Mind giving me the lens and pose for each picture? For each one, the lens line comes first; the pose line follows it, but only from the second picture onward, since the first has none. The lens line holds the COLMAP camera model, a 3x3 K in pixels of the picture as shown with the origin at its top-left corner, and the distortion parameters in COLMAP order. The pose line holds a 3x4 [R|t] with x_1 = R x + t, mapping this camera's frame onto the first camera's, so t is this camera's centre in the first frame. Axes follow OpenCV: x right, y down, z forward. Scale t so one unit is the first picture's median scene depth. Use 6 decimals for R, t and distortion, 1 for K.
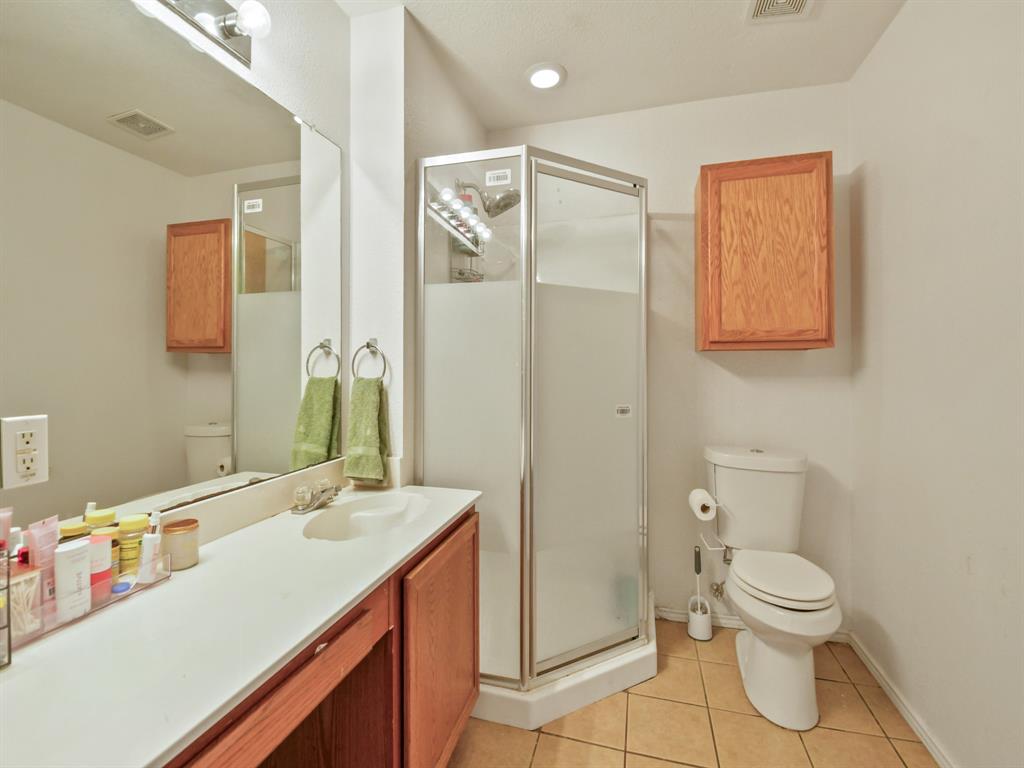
lens RADIAL K [[460.0, 0, 508.1], [0, 460.0, 368.8], [0, 0, 1]] dist [0.016855, -0.000476]
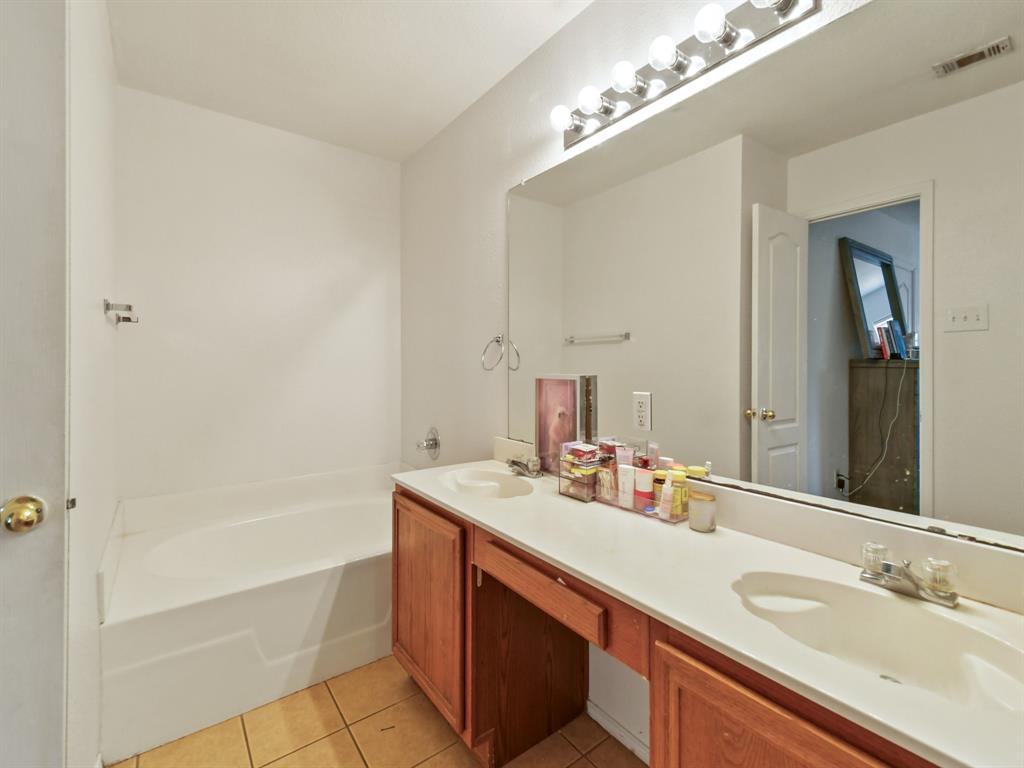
lens RADIAL K [[460.0, 0, 508.1], [0, 460.0, 368.8], [0, 0, 1]] dist [0.016855, -0.000476]
pose [[-0.604706, -0.003575, -0.796441, 0.699685], [0.003447, 0.999969, -0.007106, 0.021597], [0.796441, -0.007042, -0.604675, 1.646570]]
